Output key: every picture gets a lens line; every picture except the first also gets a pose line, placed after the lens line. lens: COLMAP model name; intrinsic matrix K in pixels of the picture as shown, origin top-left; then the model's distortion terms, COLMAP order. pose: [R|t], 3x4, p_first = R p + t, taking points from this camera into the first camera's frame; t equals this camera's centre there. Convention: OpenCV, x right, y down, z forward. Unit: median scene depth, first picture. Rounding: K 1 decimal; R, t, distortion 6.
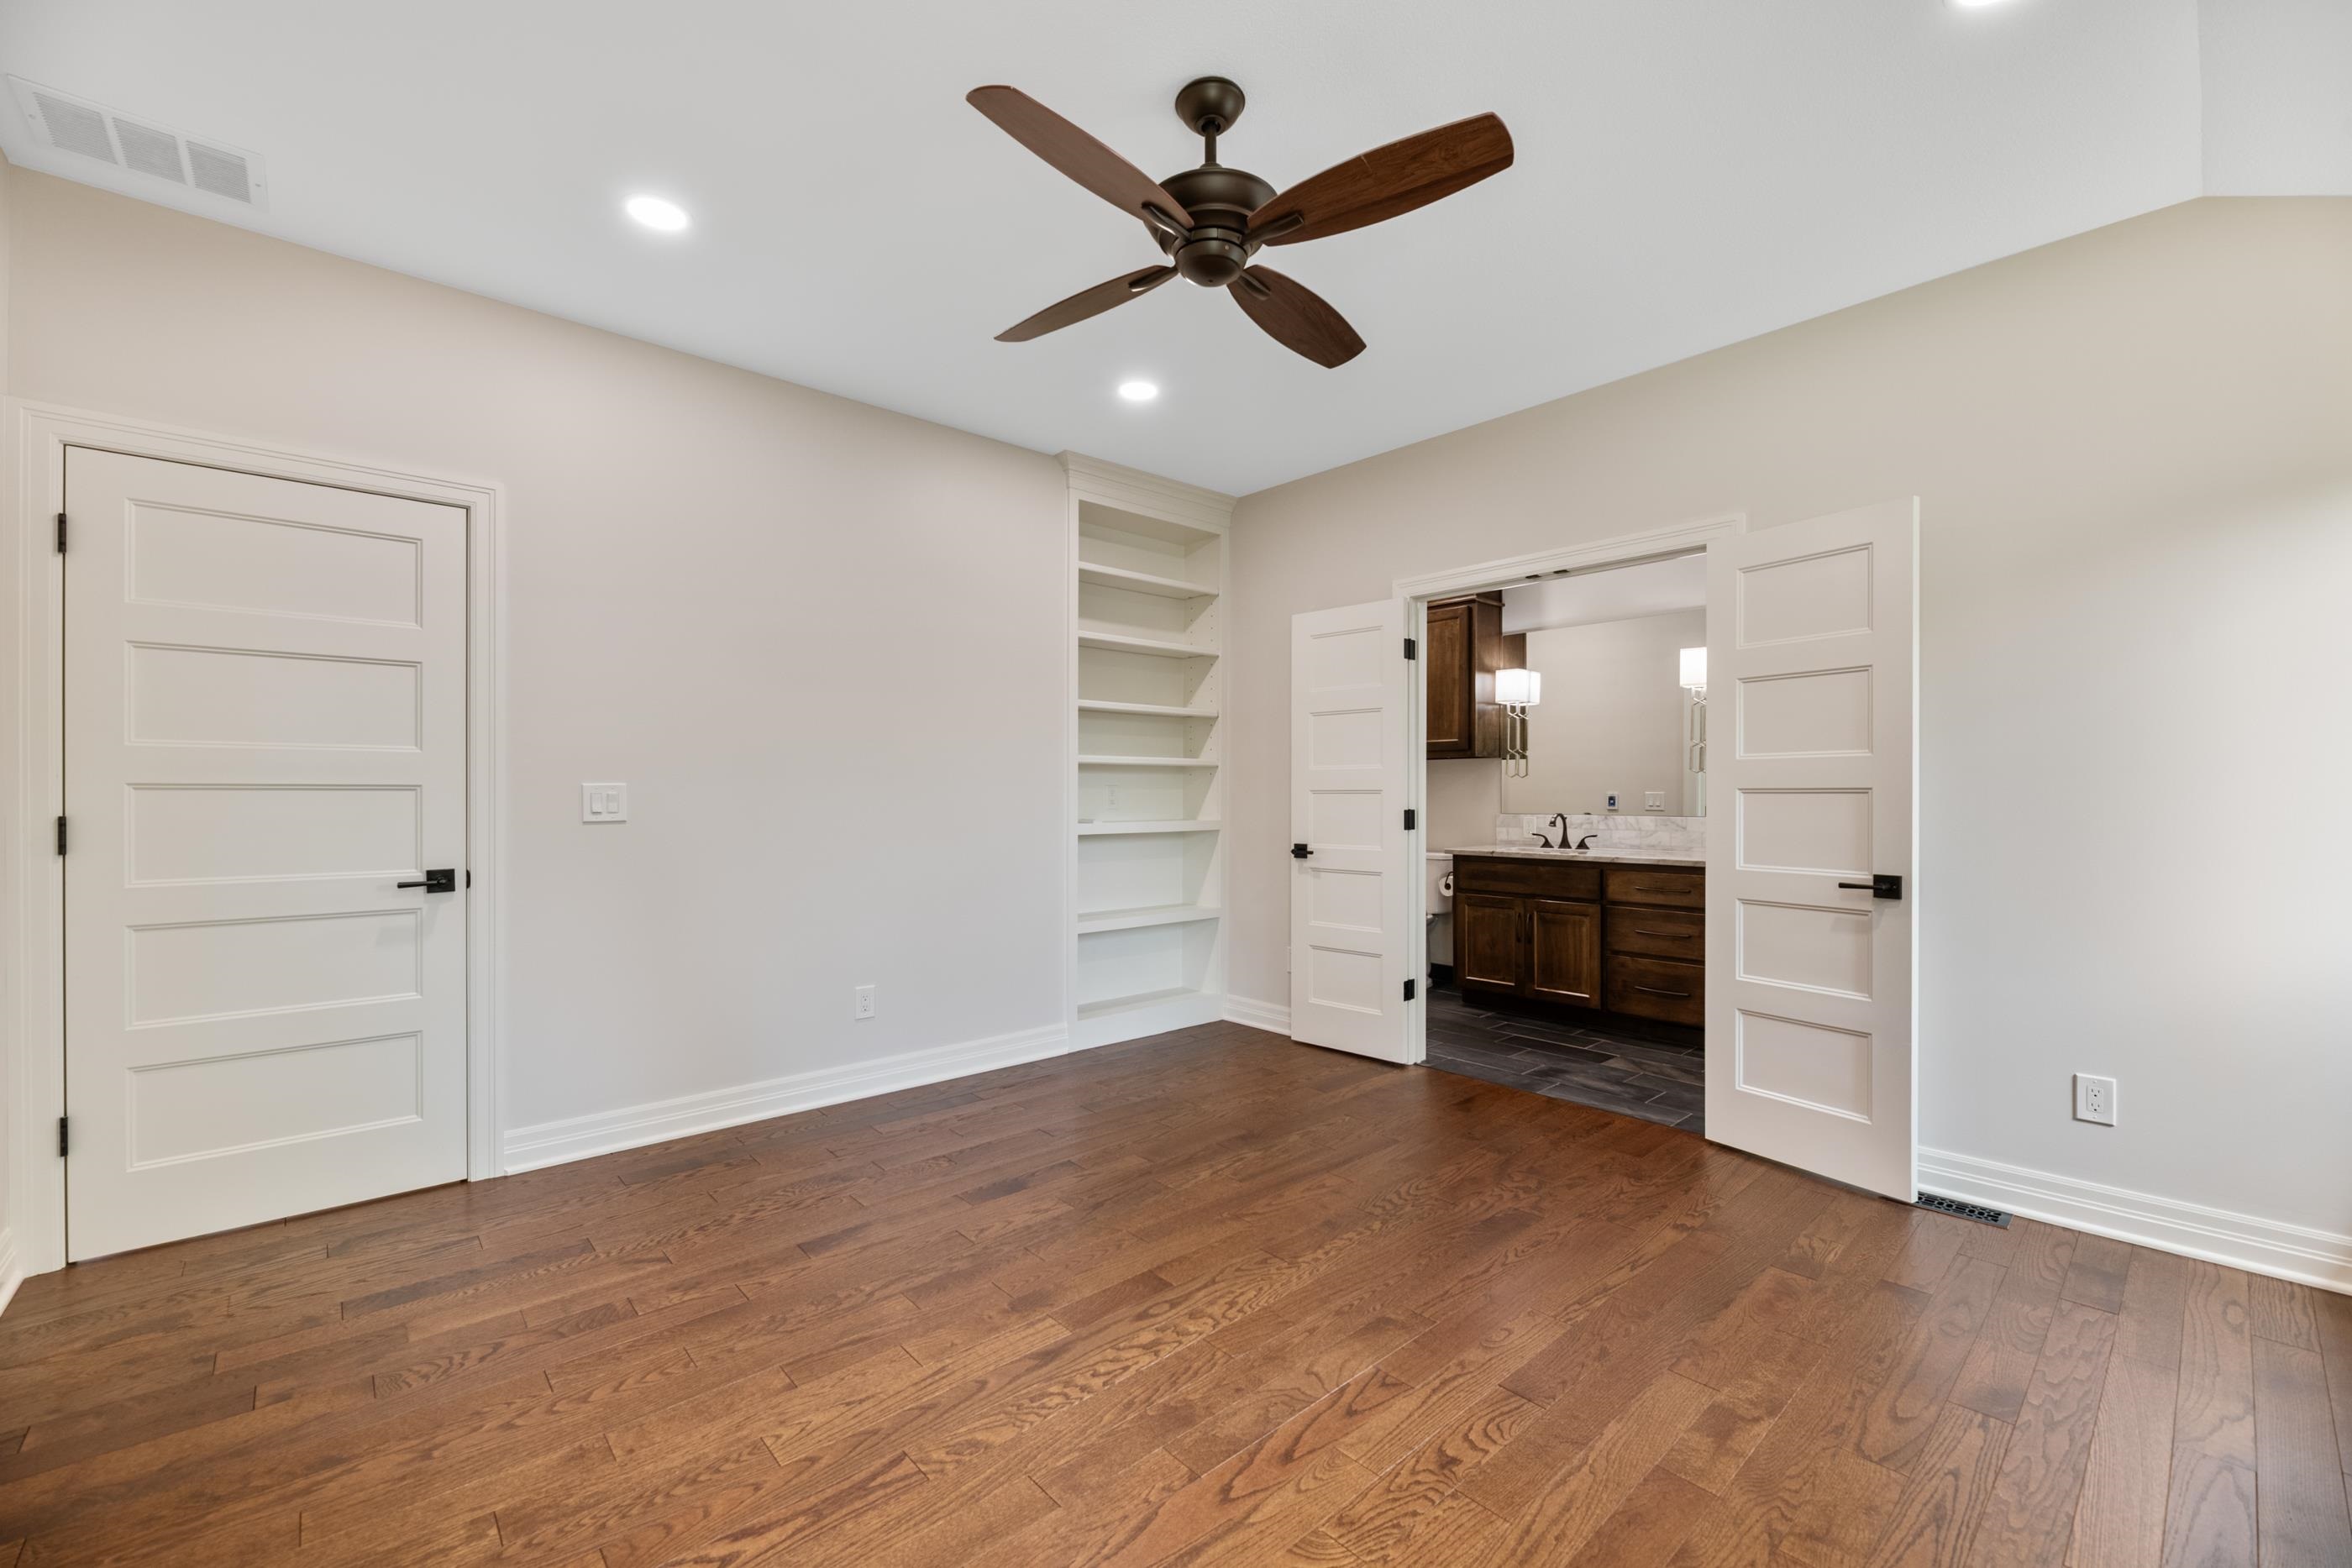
lens RADIAL K [[958.9, 0, 1164.1], [0, 958.9, 785.7], [0, 0, 1]] dist [-0.006656, -0.000090]
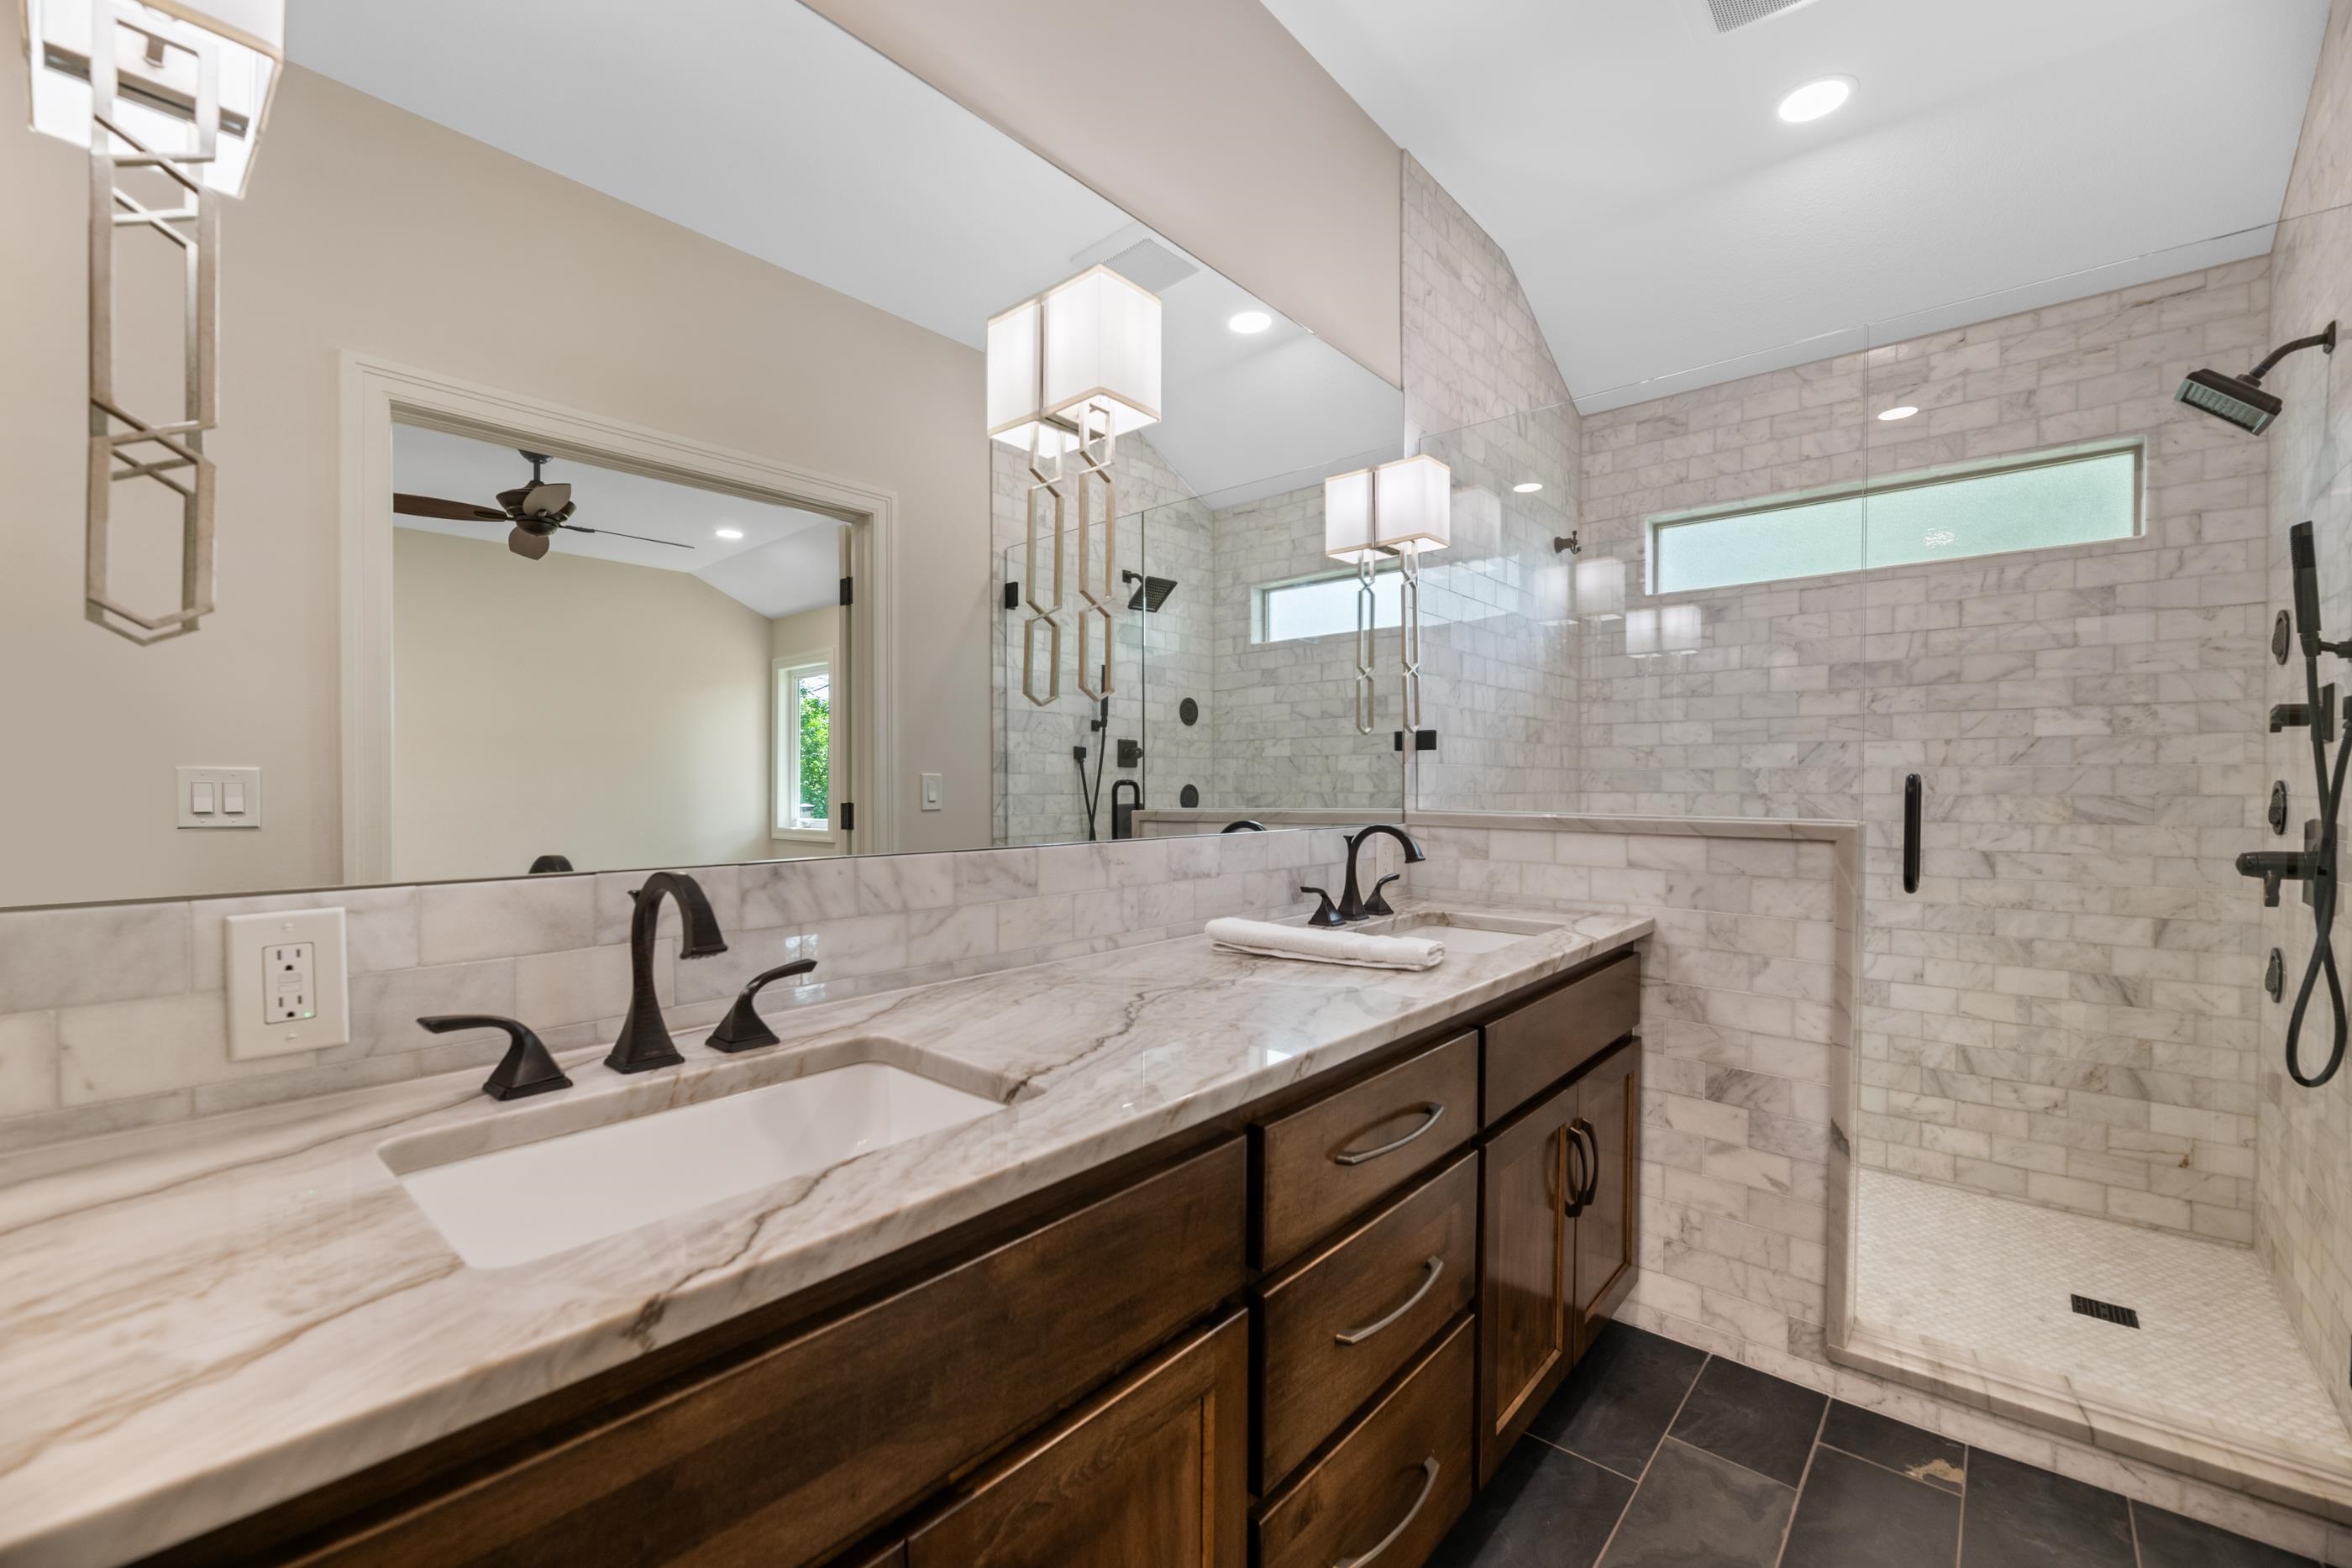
lens RADIAL K [[958.9, 0, 1163.2], [0, 958.9, 795.2], [0, 0, 1]] dist [-0.006656, -0.000090]
pose [[-0.116402, -0.011253, 0.993138, 0.328405], [-0.006077, 0.999925, 0.010618, 0.017401], [-0.993184, -0.004800, -0.116462, 1.333734]]
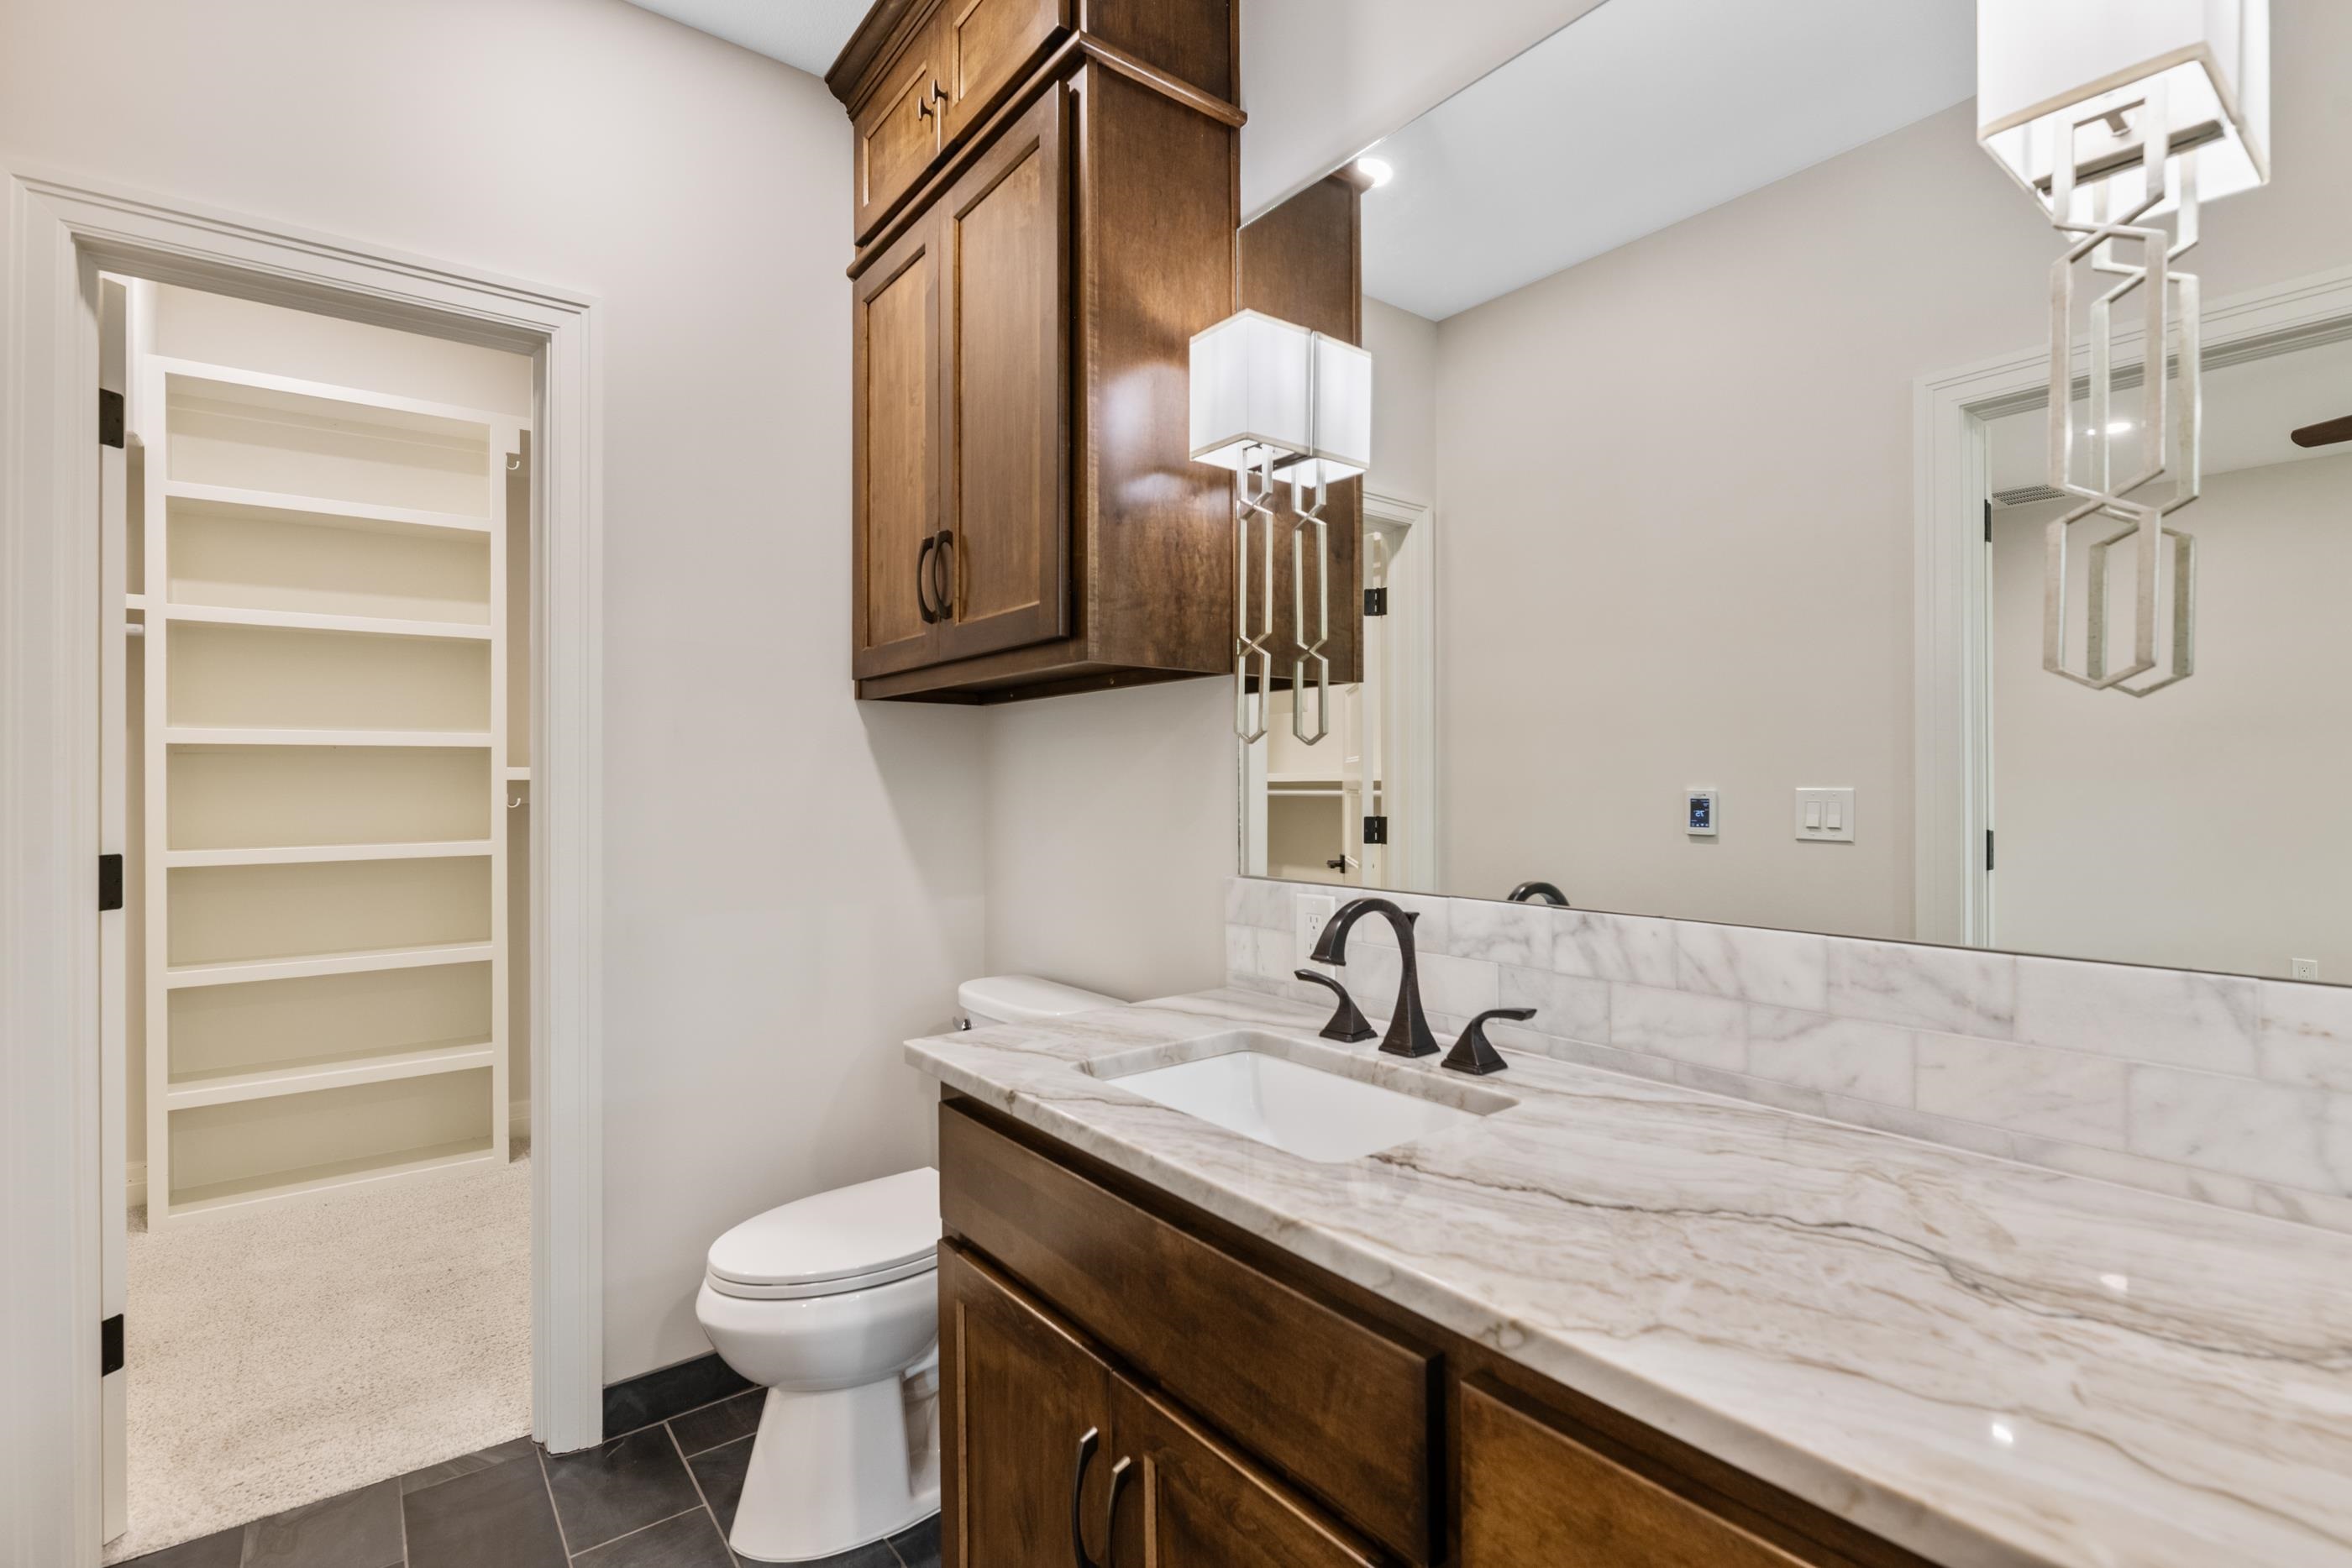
lens RADIAL K [[1051.7, 0, 1163.8], [0, 1051.7, 785.2], [0, 0, 1]] dist [0.006535, -0.000842]
pose [[0.997639, -0.007373, -0.068281, 0.546238], [0.007797, 0.999952, 0.005949, 0.000490], [0.068234, -0.006467, 0.997648, 1.077816]]
